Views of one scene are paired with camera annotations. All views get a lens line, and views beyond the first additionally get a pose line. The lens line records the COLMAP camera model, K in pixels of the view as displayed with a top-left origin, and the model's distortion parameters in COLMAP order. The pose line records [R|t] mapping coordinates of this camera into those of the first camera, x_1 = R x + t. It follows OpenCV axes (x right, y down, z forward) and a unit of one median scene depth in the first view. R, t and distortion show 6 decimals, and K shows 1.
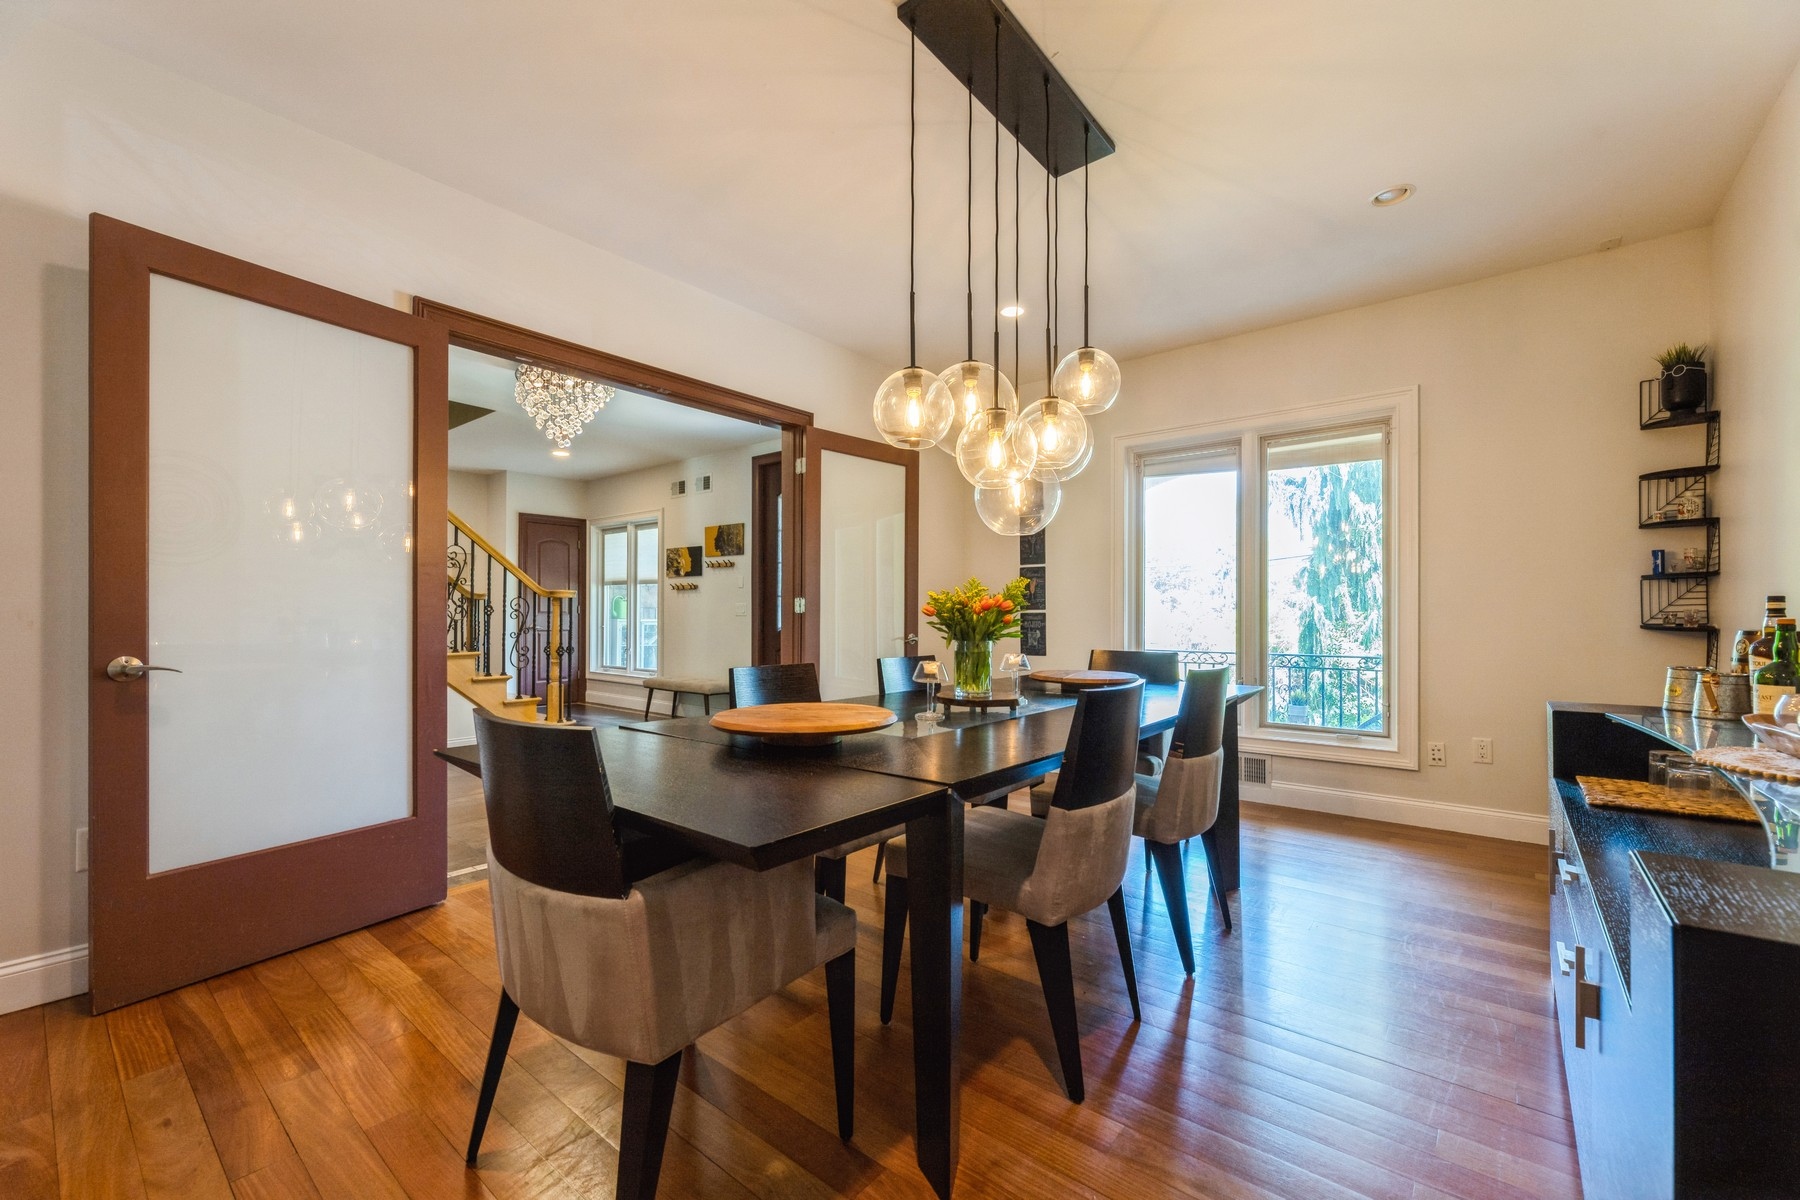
lens RADIAL K [[737.9, 0, 910.4], [0, 737.9, 609.7], [0, 0, 1]] dist [0.001052, 0.000456]
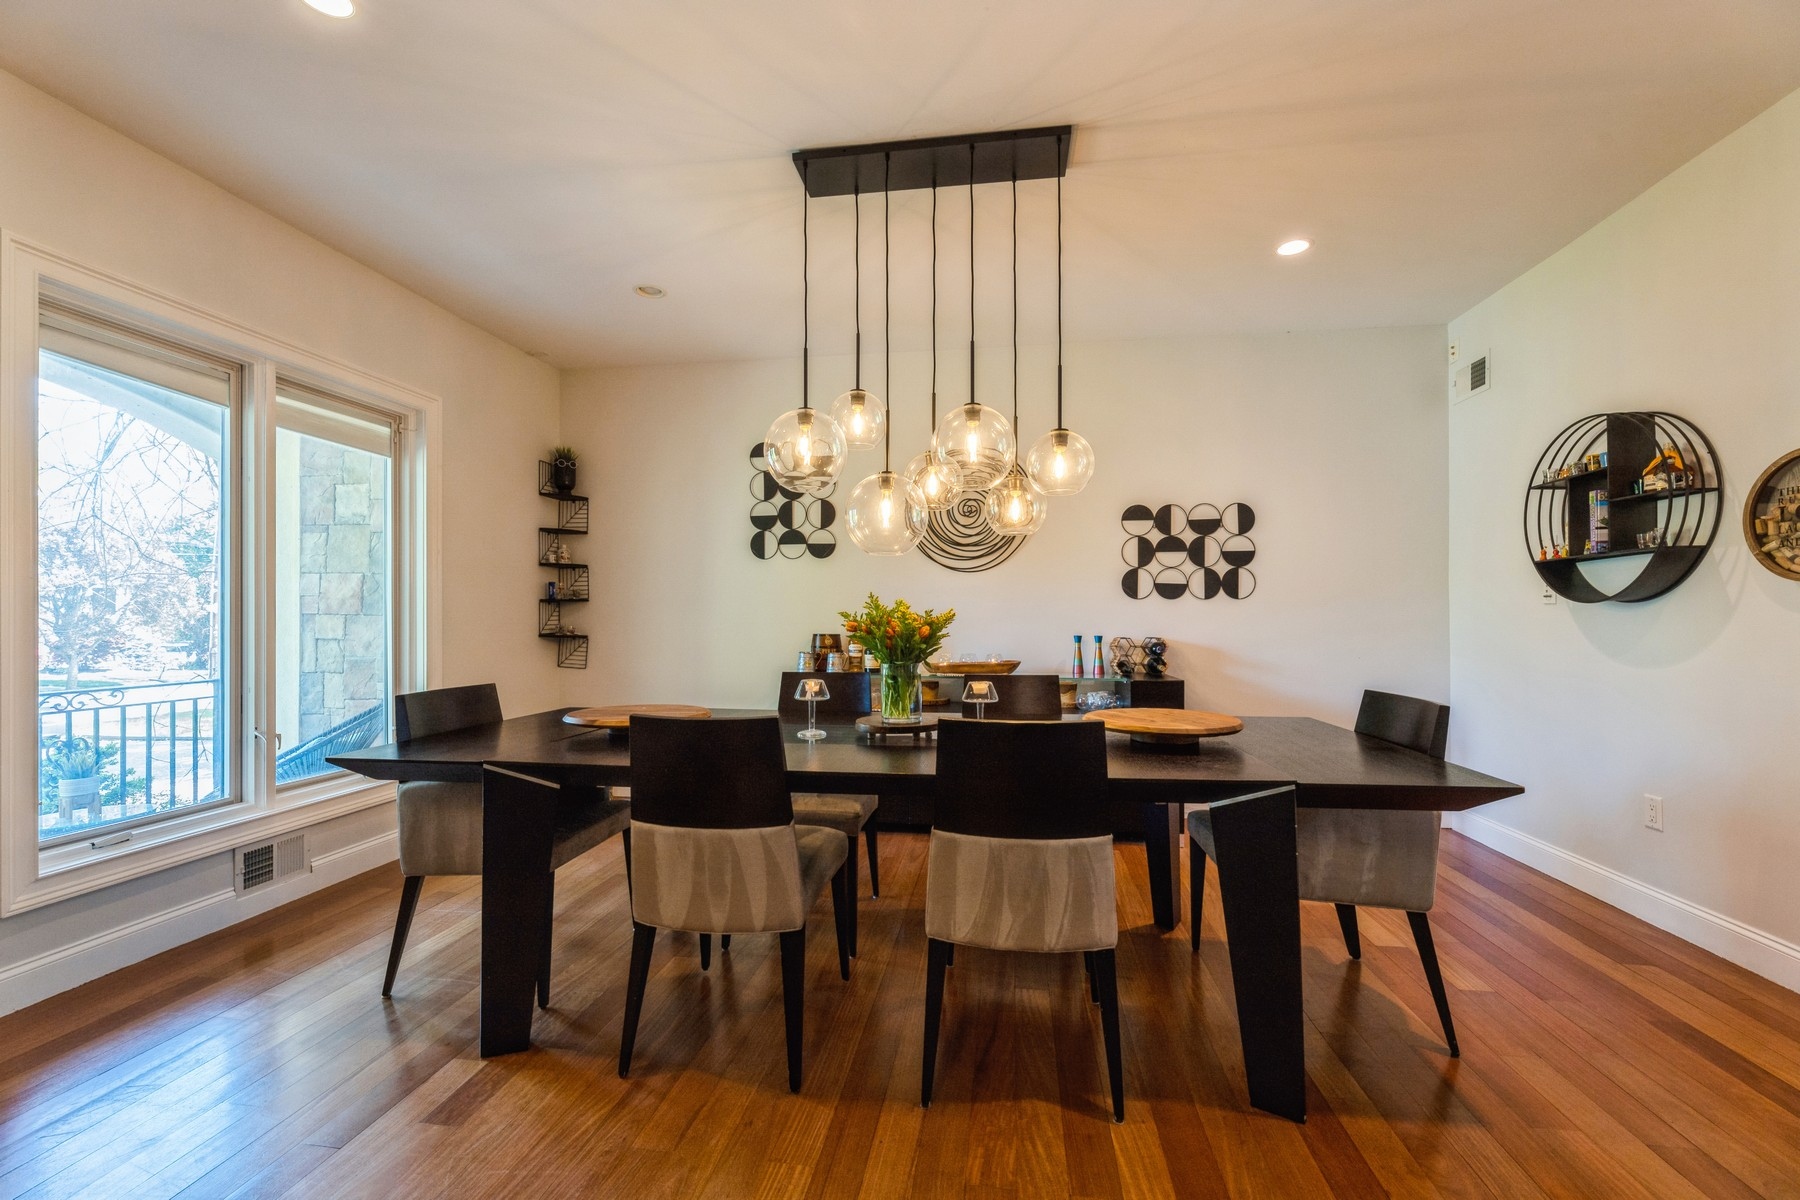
lens RADIAL K [[737.9, 0, 910.4], [0, 737.9, 609.7], [0, 0, 1]] dist [0.001052, 0.000456]
pose [[-0.532254, 0.010169, 0.846523, -0.564695], [-0.005889, 0.999859, -0.015714, -0.008589], [-0.846564, -0.013349, -0.532119, 1.142711]]
